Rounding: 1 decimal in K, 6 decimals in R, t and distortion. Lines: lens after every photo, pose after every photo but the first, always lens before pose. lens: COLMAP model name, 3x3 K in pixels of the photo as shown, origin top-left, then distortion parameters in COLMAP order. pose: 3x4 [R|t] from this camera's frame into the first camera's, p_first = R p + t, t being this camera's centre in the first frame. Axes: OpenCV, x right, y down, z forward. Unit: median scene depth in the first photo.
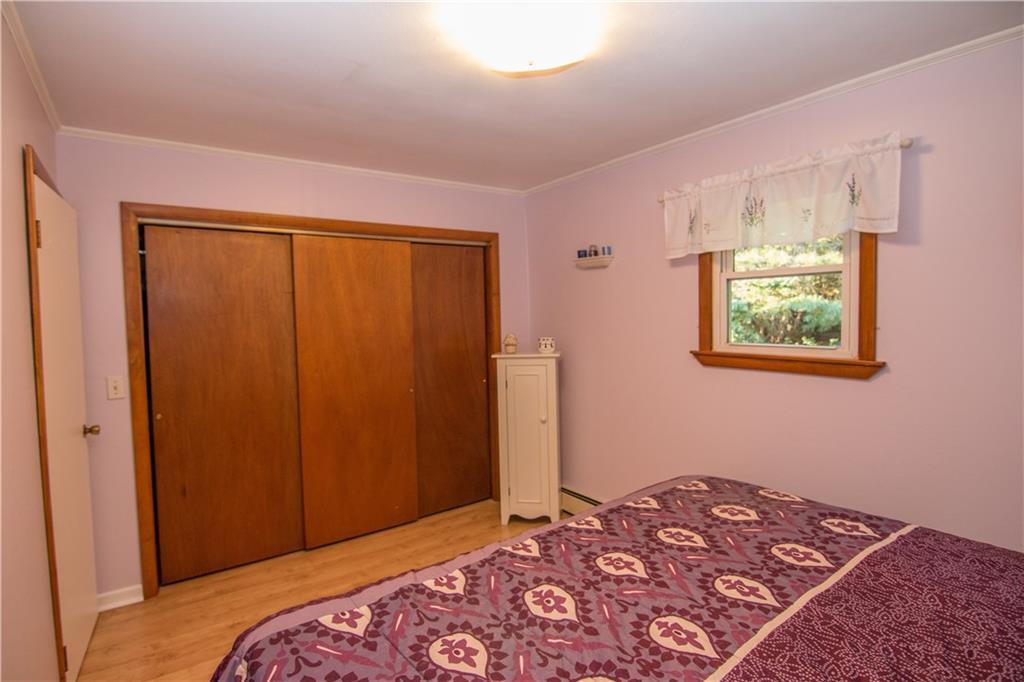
lens RADIAL K [[517.6, 0, 509.7], [0, 517.6, 340.6], [0, 0, 1]] dist [0.000430, -0.014791]
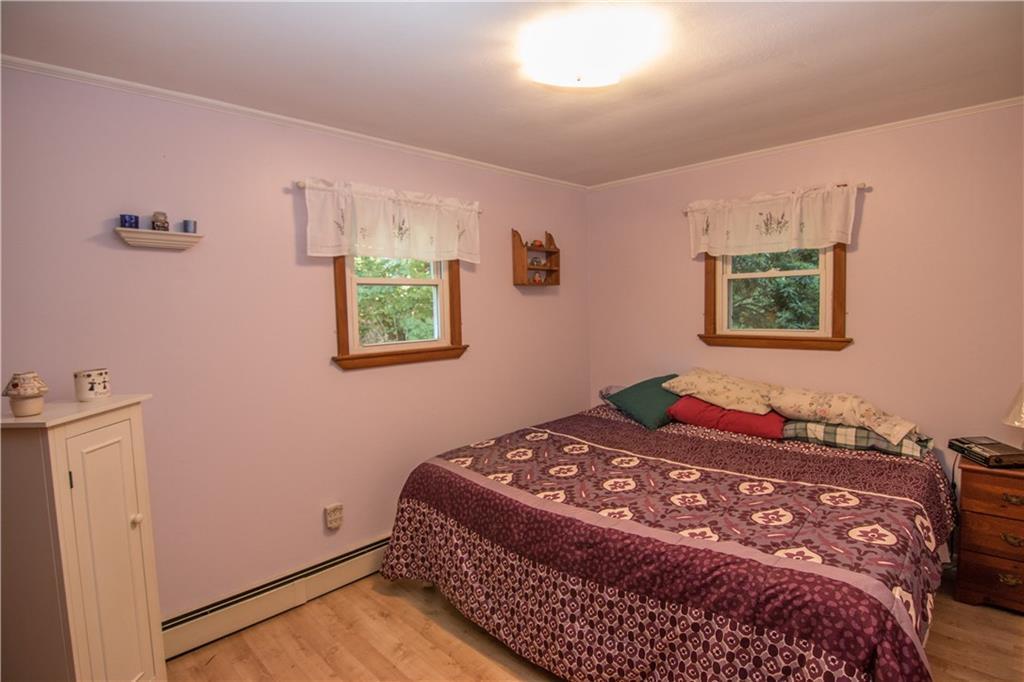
lens RADIAL K [[517.6, 0, 509.7], [0, 517.6, 340.6], [0, 0, 1]] dist [0.000430, -0.014791]
pose [[-0.170694, -0.047210, 0.984192, -0.804440], [0.079275, 0.994955, 0.061475, -0.054744], [-0.982130, 0.088515, -0.166090, 1.073887]]
